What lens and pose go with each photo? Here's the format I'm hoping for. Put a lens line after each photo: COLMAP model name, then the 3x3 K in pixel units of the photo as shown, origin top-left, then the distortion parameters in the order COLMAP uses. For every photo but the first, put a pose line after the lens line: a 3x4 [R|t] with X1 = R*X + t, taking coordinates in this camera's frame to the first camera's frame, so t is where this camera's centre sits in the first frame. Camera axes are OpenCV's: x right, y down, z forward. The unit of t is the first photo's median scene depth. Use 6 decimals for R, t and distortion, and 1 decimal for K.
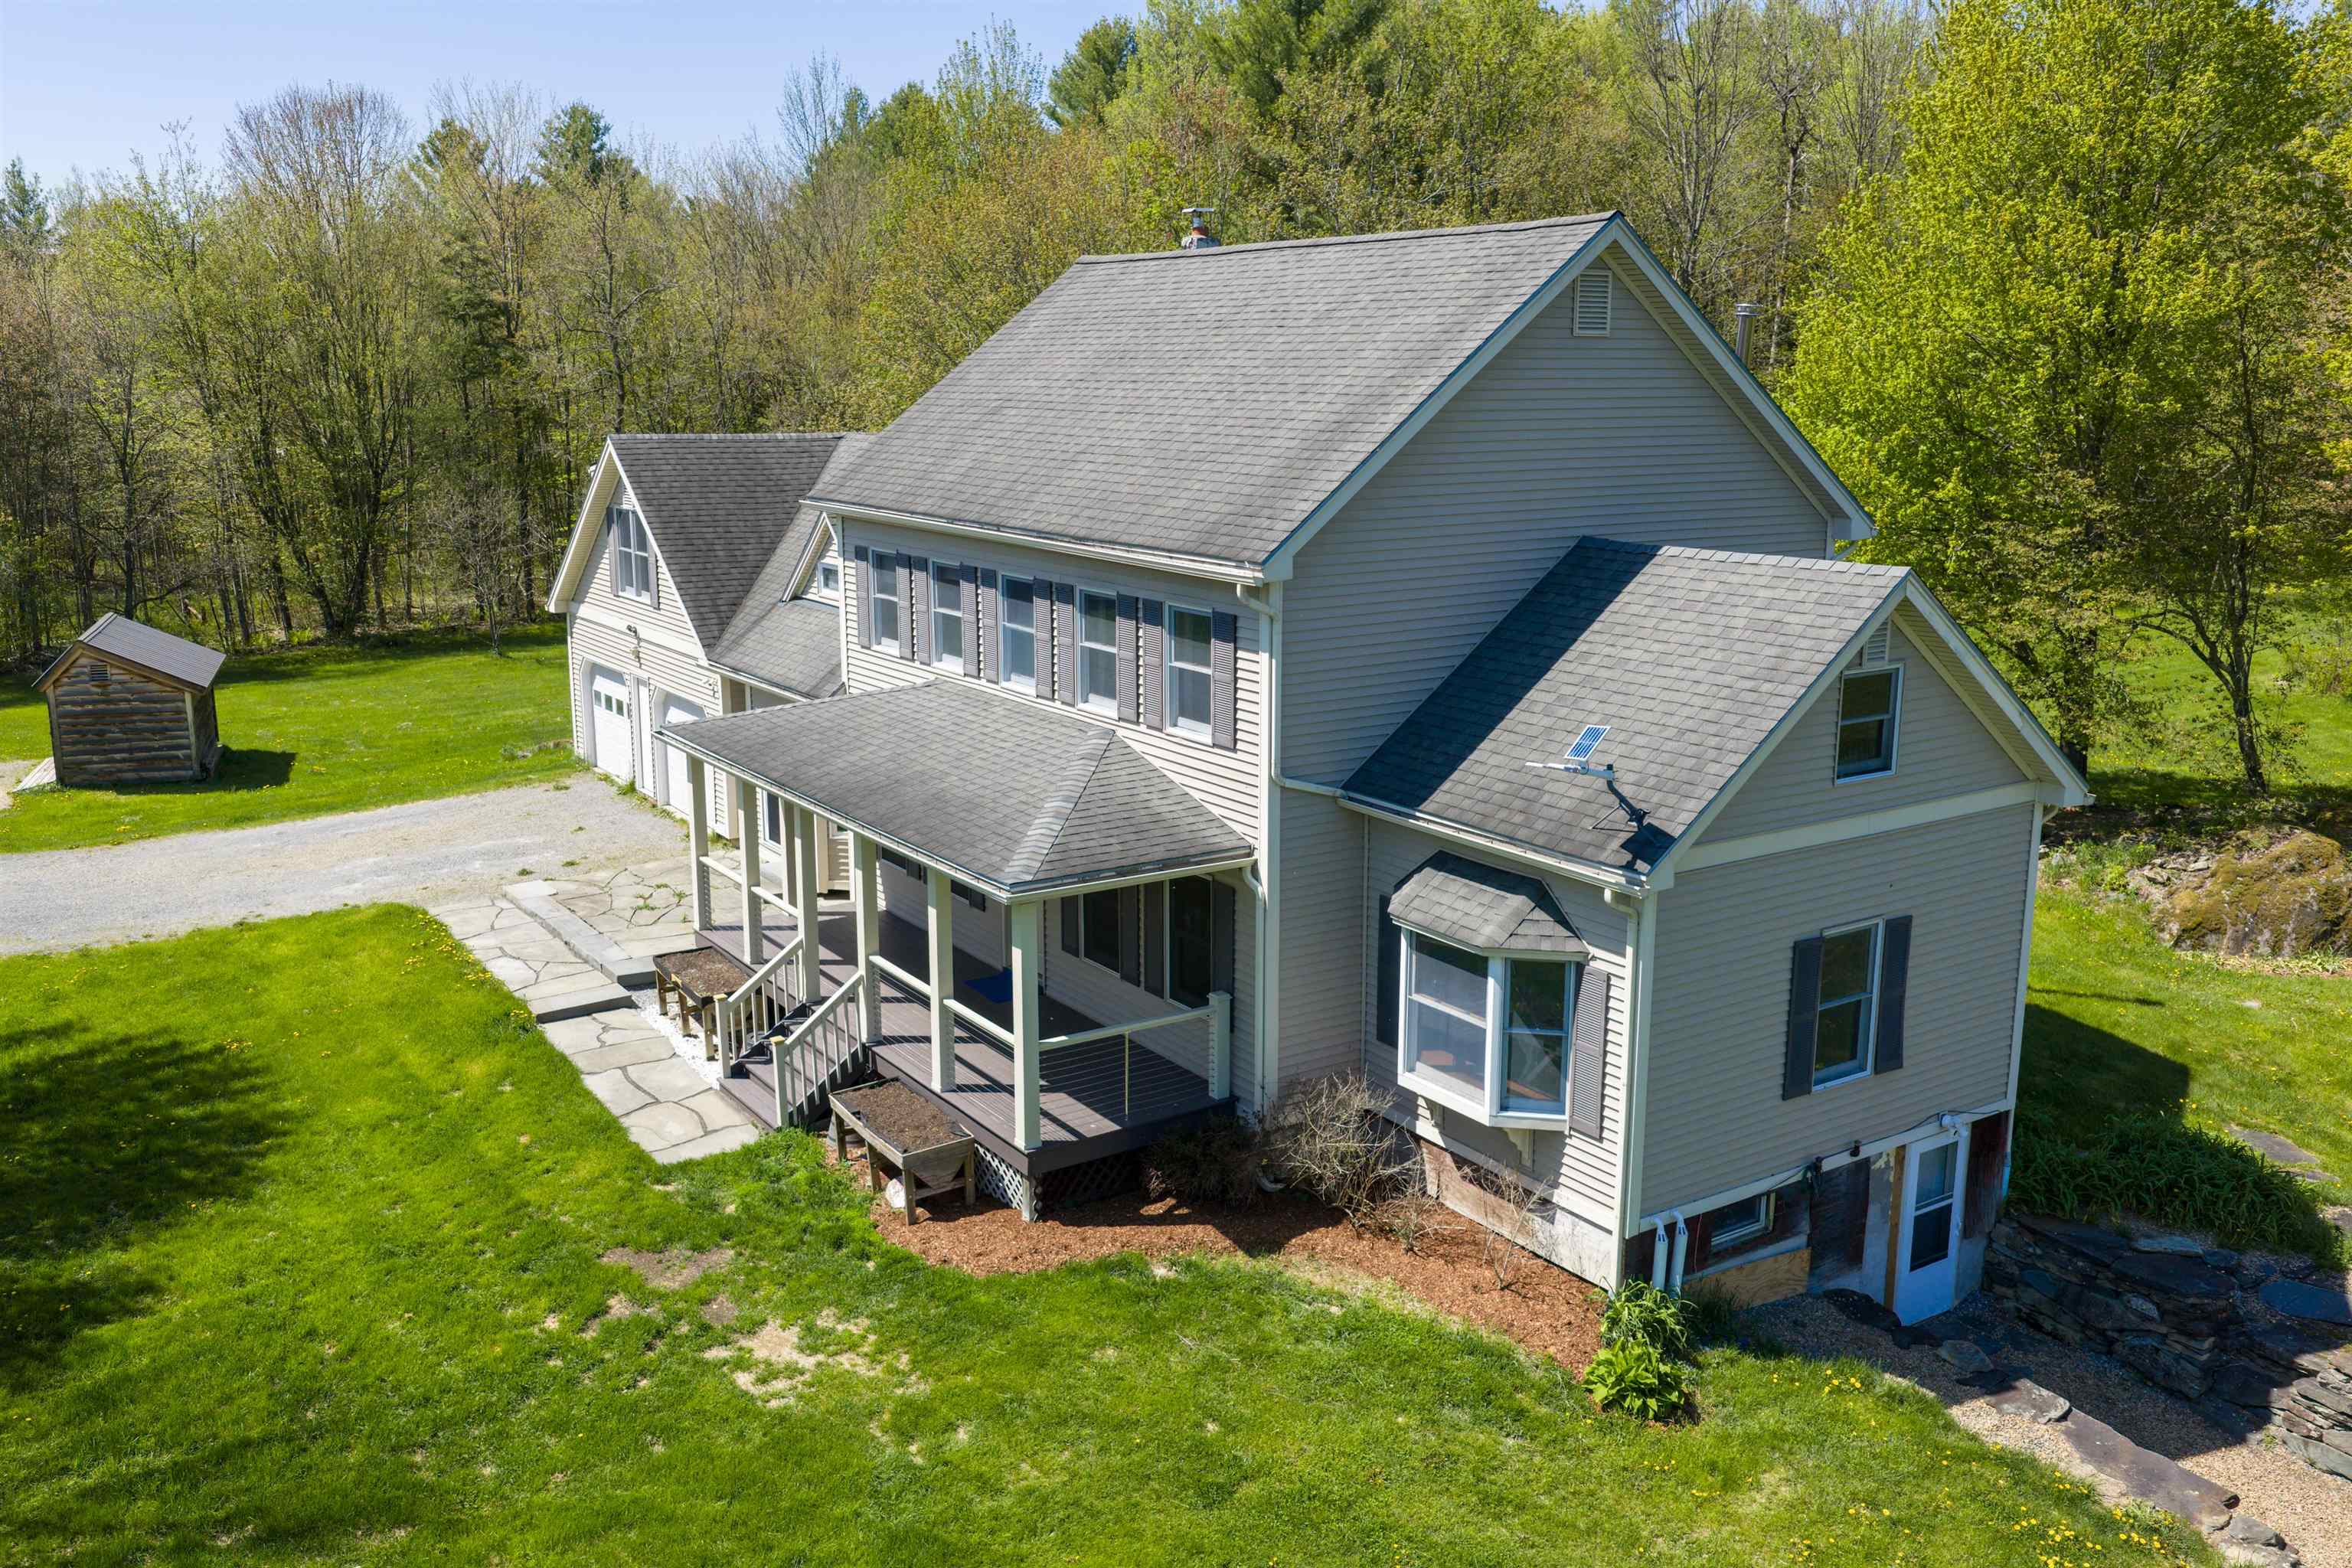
lens RADIAL K [[1963.2, 0, 1176.0], [0, 1963.2, 784.0], [0, 0, 1]] dist [0.011188, -0.011081]
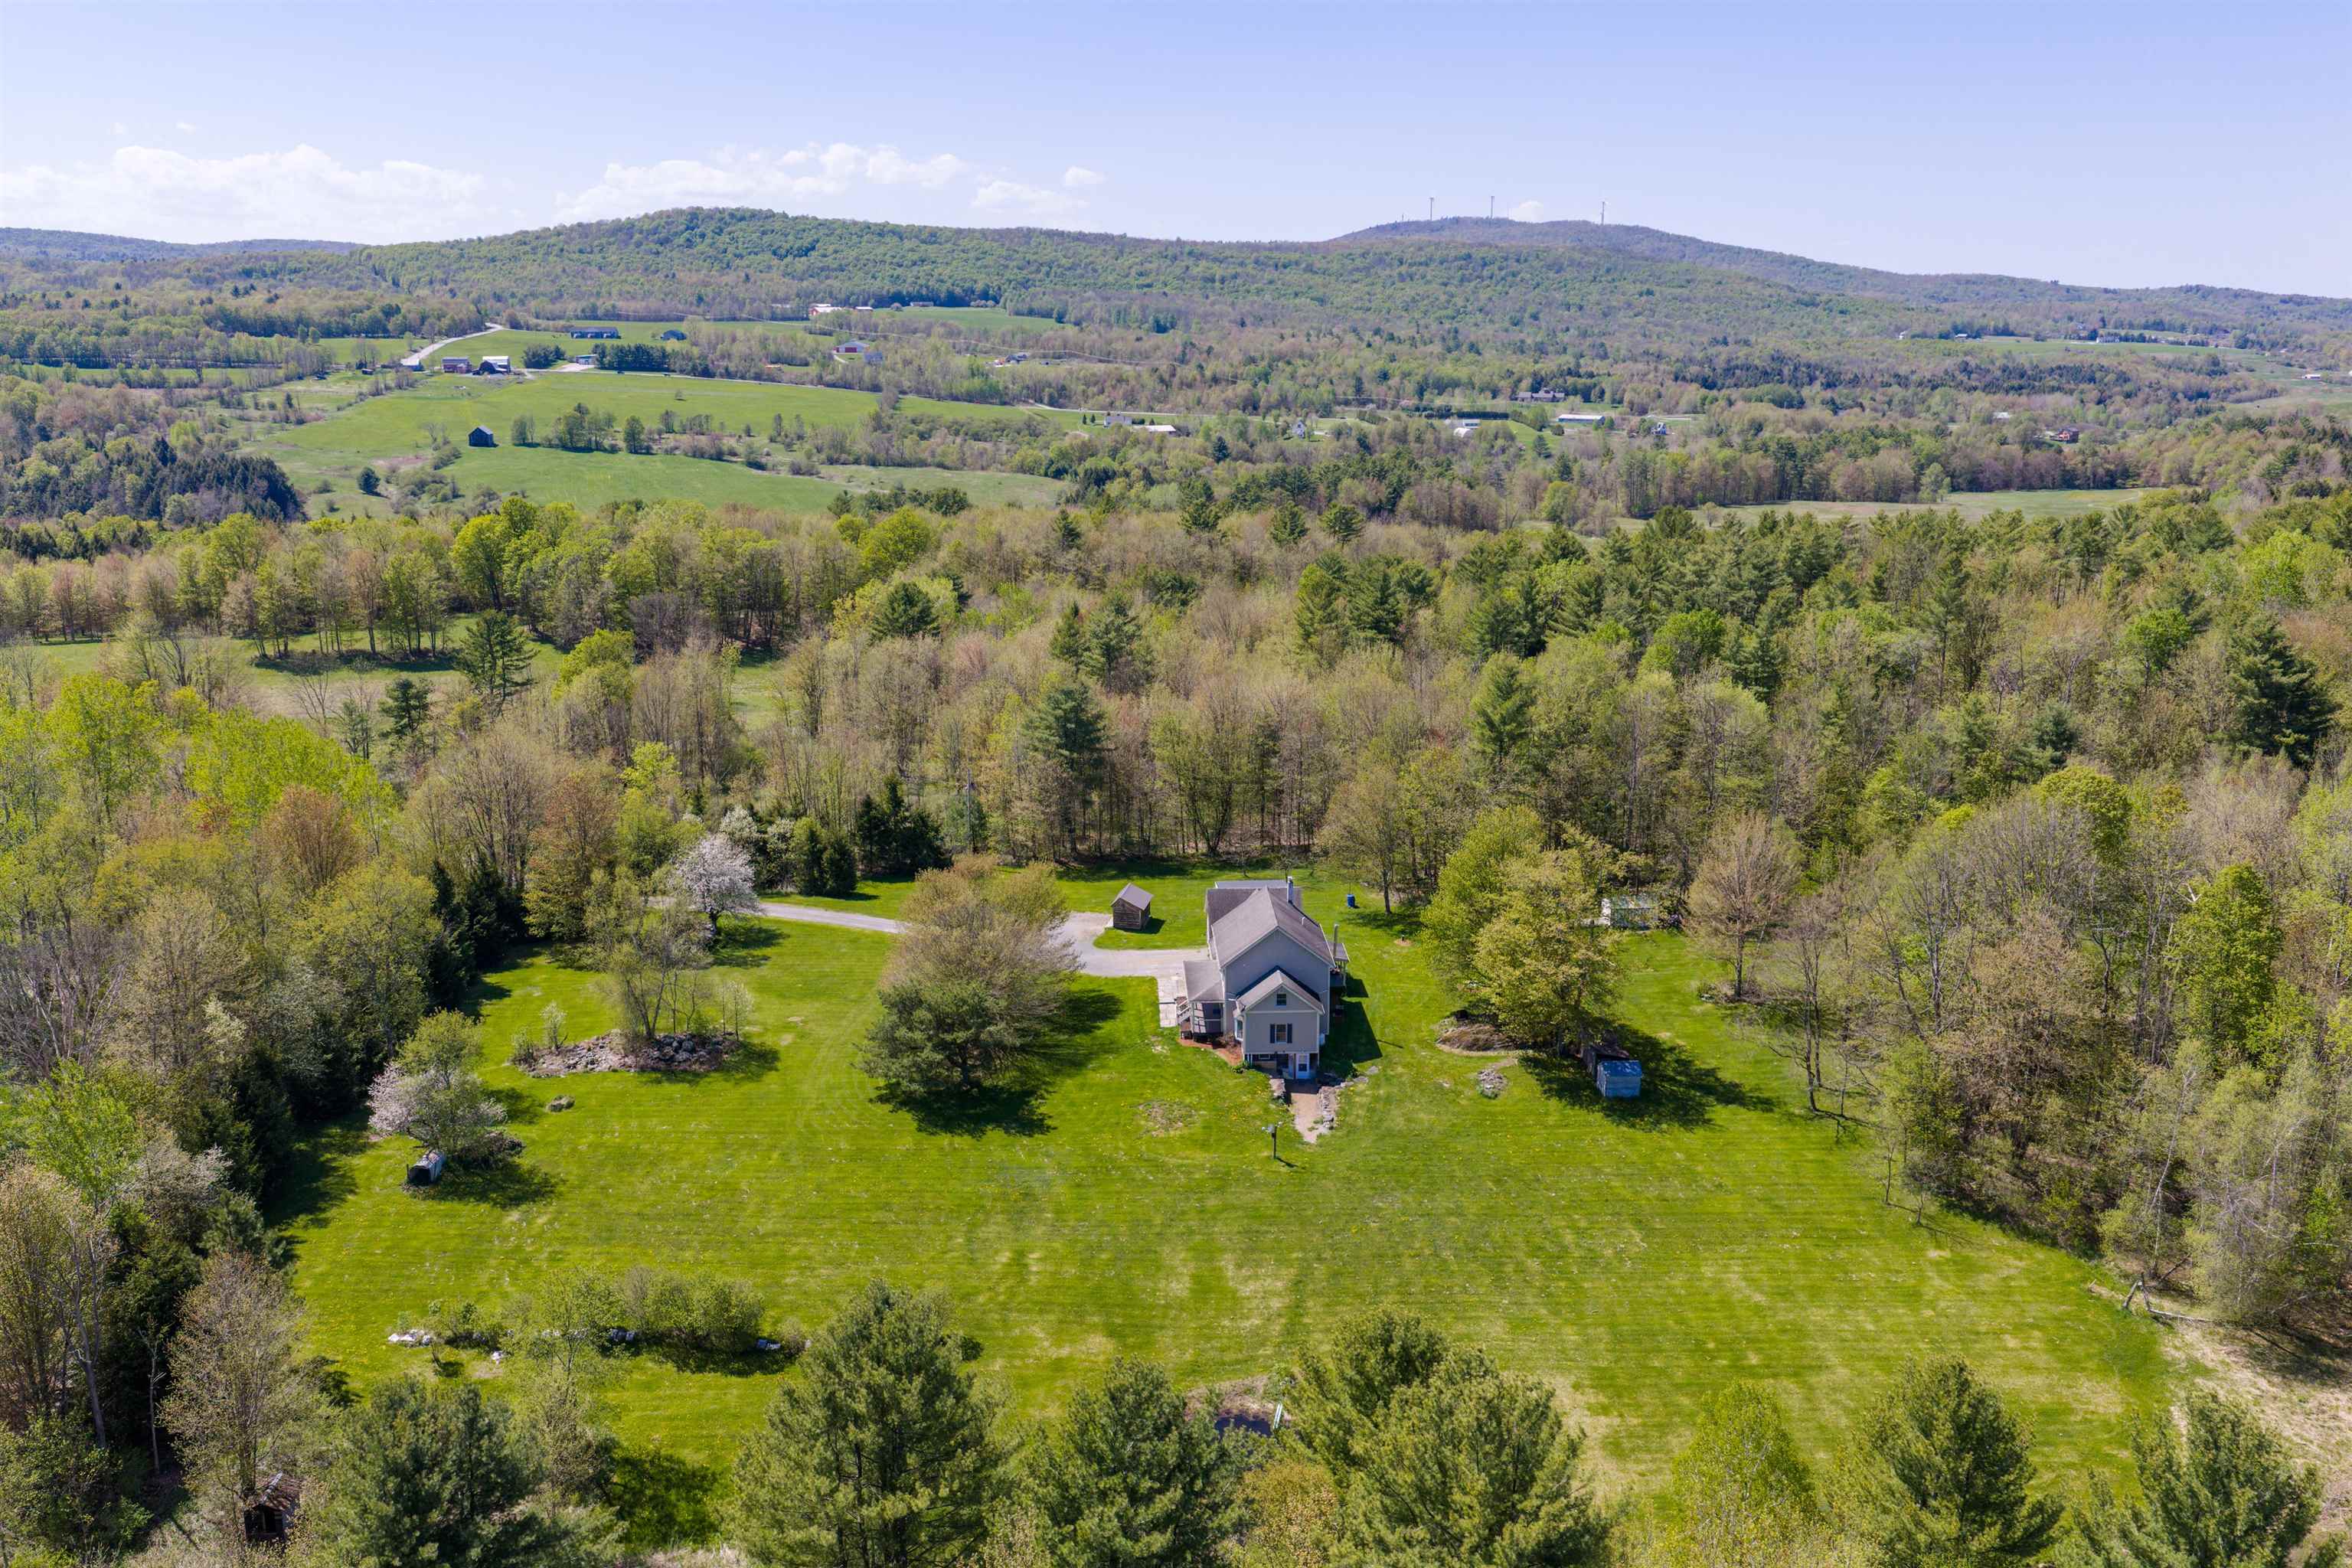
lens RADIAL K [[1963.2, 0, 1176.0], [0, 1963.2, 784.0], [0, 0, 1]] dist [0.011188, -0.011081]
pose [[0.852779, 0.121596, -0.507920, 3.744498], [-0.104421, 0.992580, 0.062304, -1.289562], [0.511727, -0.000094, 0.859148, -5.817911]]
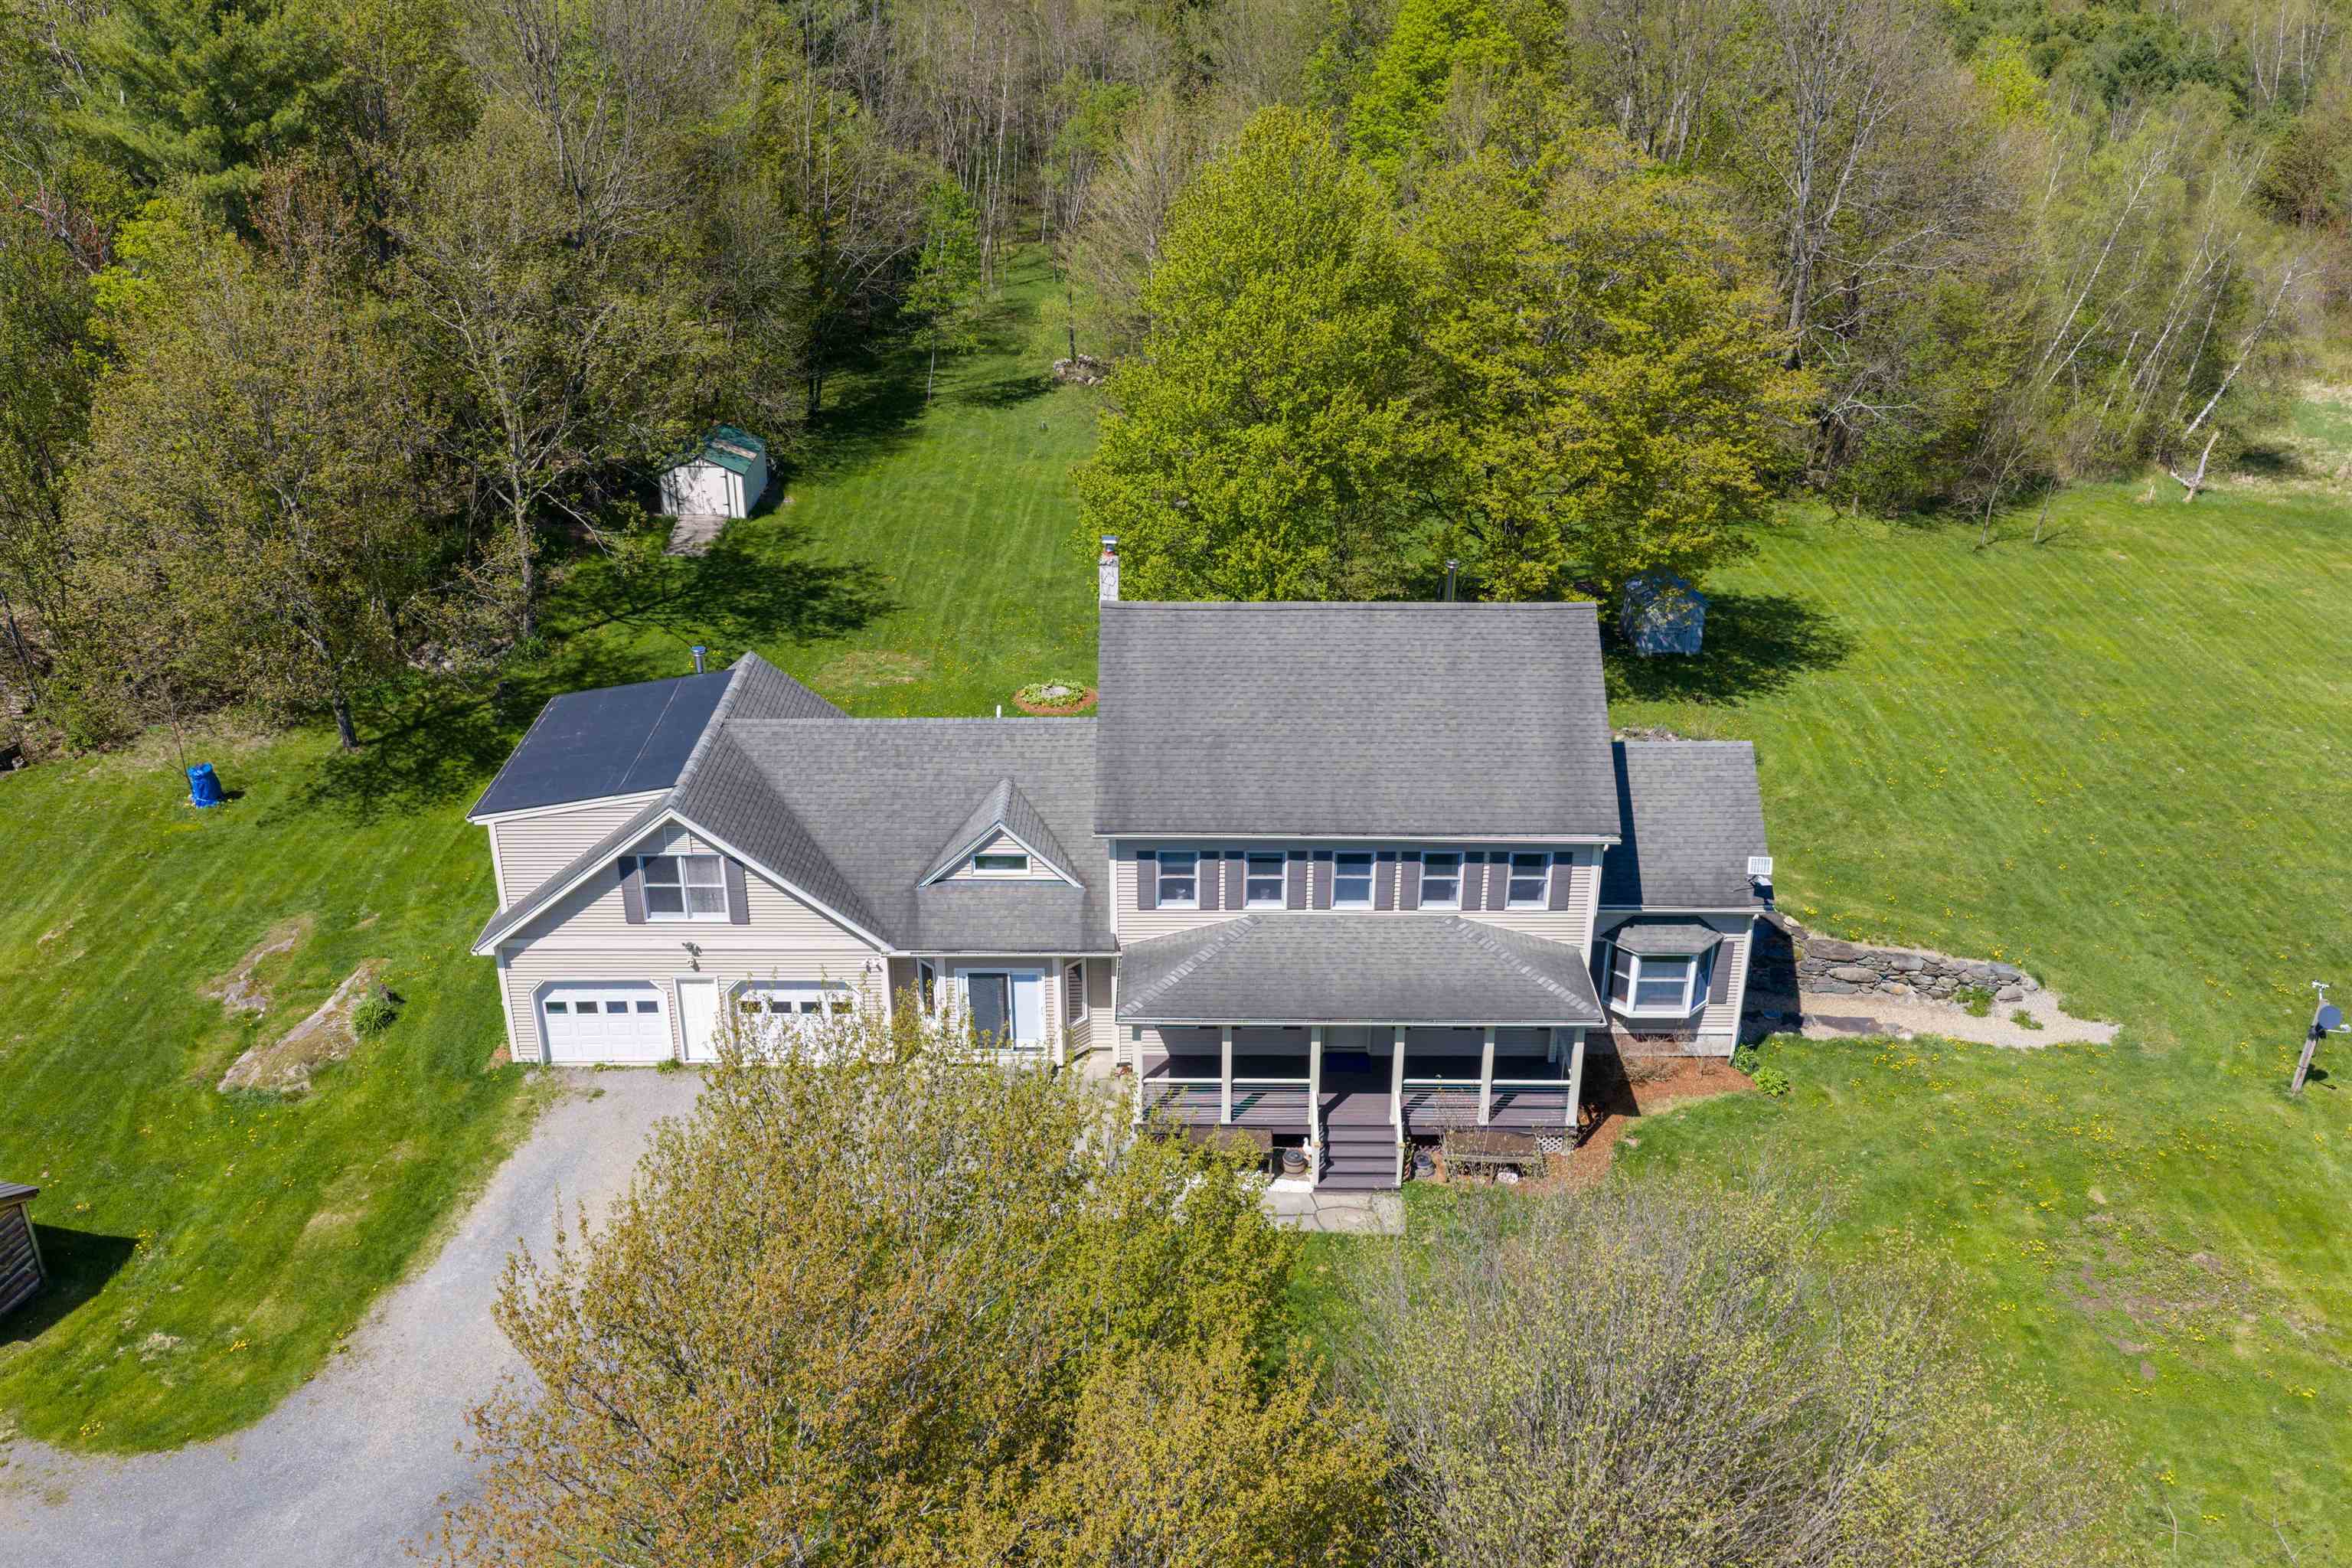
lens RADIAL K [[1963.2, 0, 1176.0], [0, 1963.2, 784.0], [0, 0, 1]] dist [0.011188, -0.011081]
pose [[0.553910, -0.365734, 0.747945, -1.698420], [0.174392, 0.929388, 0.325307, -0.885637], [-0.814108, -0.049755, 0.578579, 0.136487]]
